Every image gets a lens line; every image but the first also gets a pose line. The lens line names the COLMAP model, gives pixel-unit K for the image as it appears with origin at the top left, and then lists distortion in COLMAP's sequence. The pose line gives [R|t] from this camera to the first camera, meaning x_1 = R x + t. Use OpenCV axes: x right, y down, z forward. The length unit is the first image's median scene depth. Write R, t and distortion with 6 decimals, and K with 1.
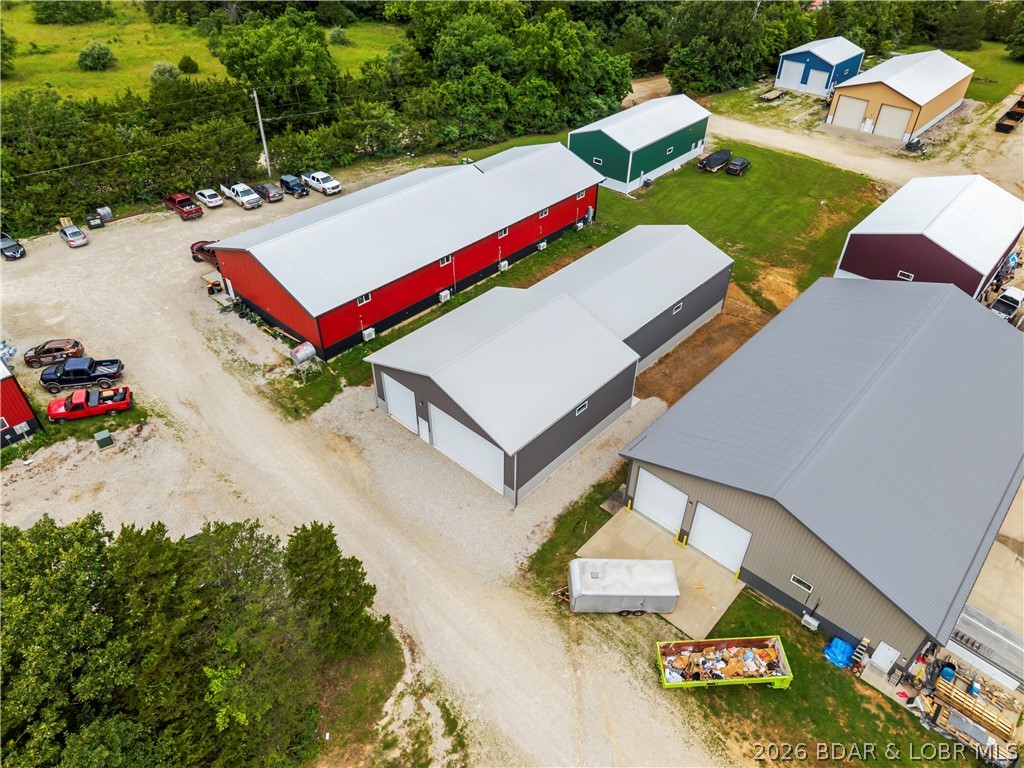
lens RADIAL K [[689.2, 0, 512.0], [0, 689.2, 384.0], [0, 0, 1]] dist [0.001789, 0.000418]
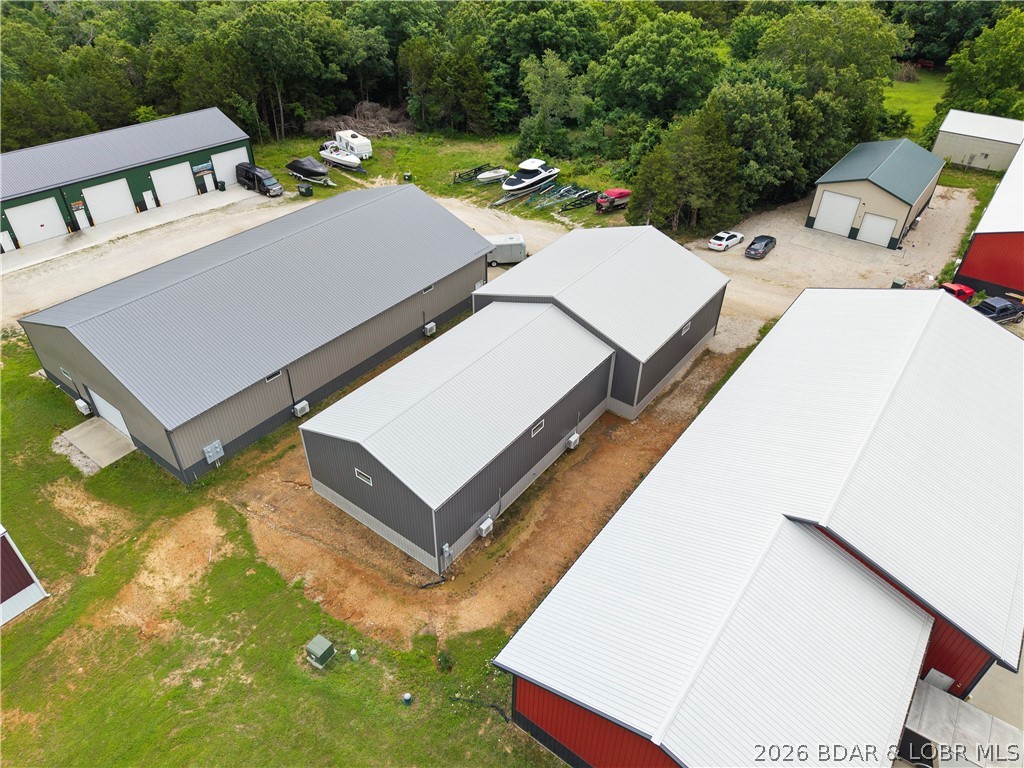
lens RADIAL K [[689.3, 0, 520.3], [0, 689.3, 384.5], [0, 0, 1]] dist [0.007738, -0.003795]
pose [[-0.994187, 0.041368, -0.099401, 0.213738], [-0.086435, 0.243801, 0.965966, -0.971682], [0.064195, 0.968942, -0.238809, 1.337686]]
